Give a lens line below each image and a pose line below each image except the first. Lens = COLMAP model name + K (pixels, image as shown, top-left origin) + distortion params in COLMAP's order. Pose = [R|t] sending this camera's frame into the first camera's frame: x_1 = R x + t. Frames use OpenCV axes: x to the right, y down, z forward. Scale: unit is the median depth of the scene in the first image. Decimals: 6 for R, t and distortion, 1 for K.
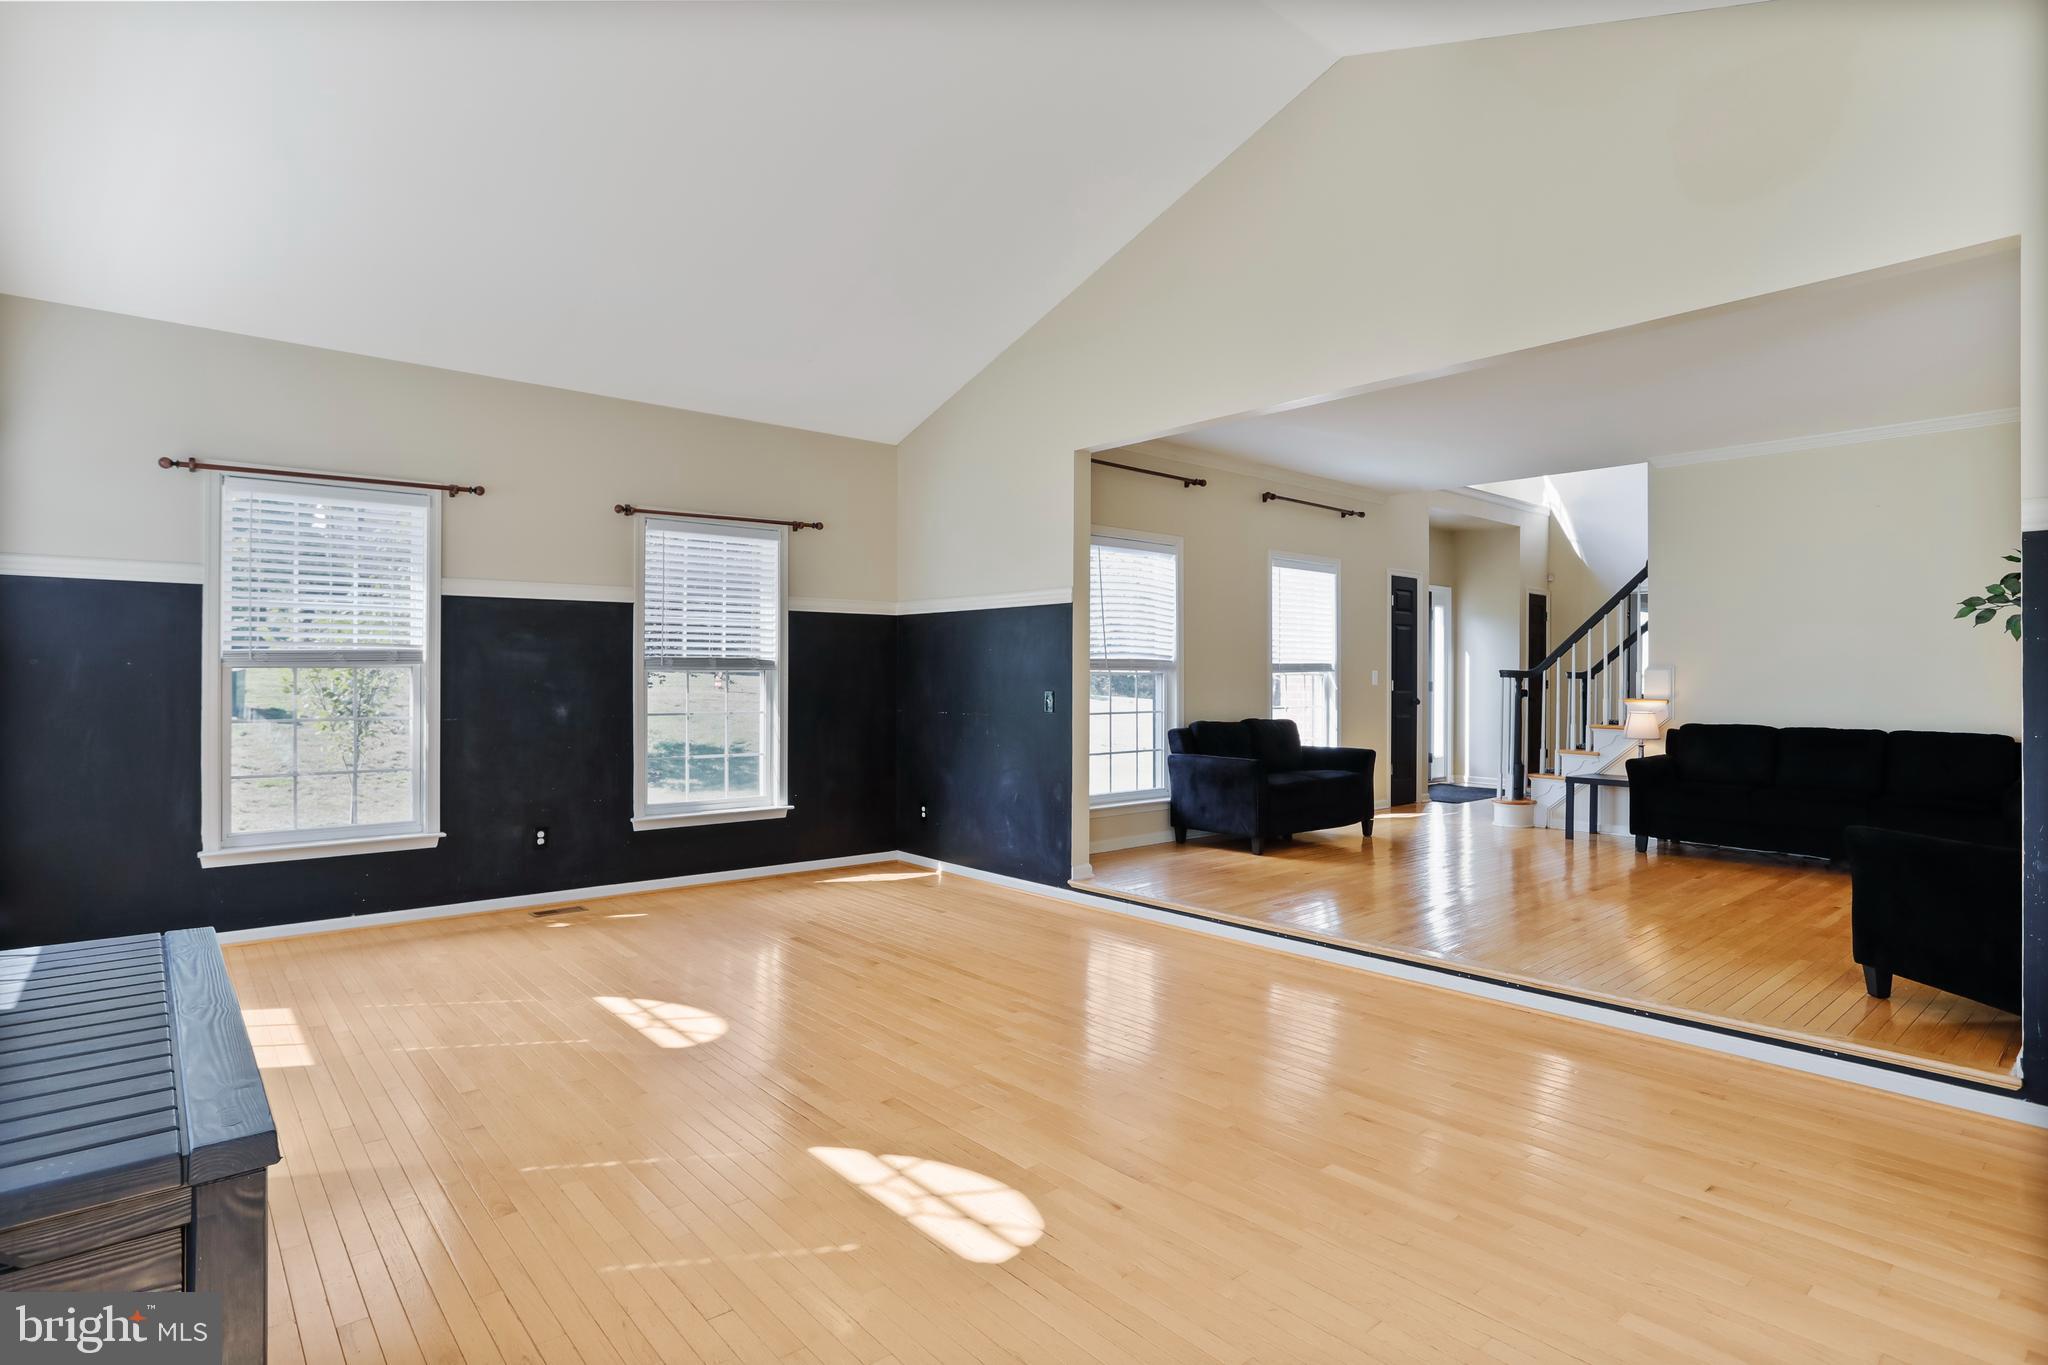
lens RADIAL K [[1067.6, 0, 1023.2], [0, 1067.6, 682.4], [0, 0, 1]] dist [-0.031034, 0.006616]
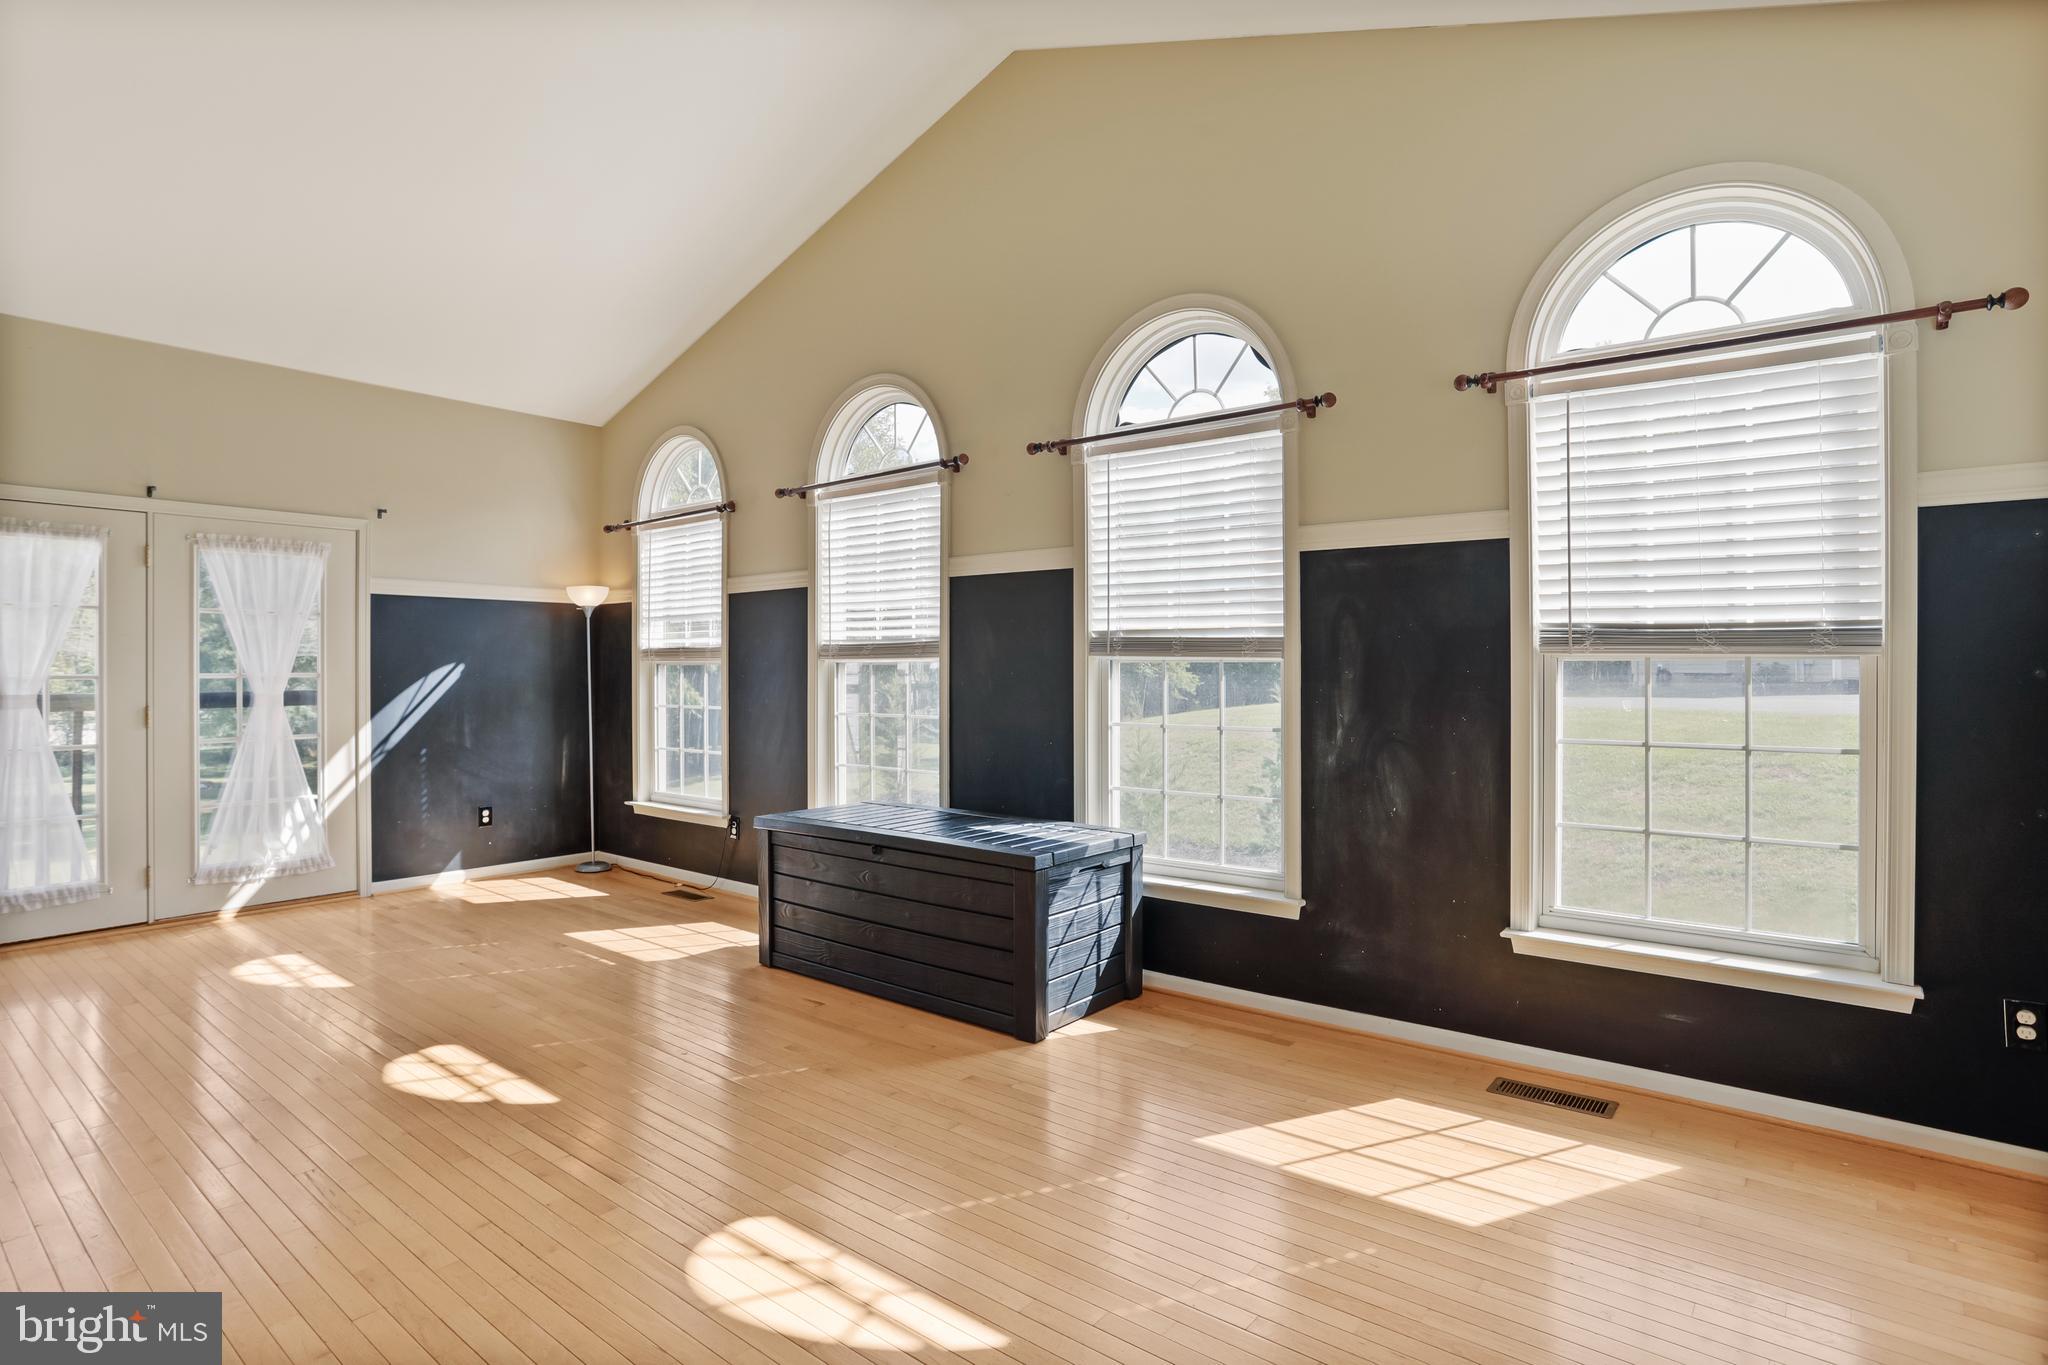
lens RADIAL K [[1067.6, 0, 1024.8], [0, 1067.6, 678.5], [0, 0, 1]] dist [-0.031034, 0.006616]
pose [[-0.985534, 0.004215, -0.169427, -0.421293], [0.003545, 0.999985, 0.004258, 0.004343], [0.169442, 0.003596, -0.985534, 1.842623]]
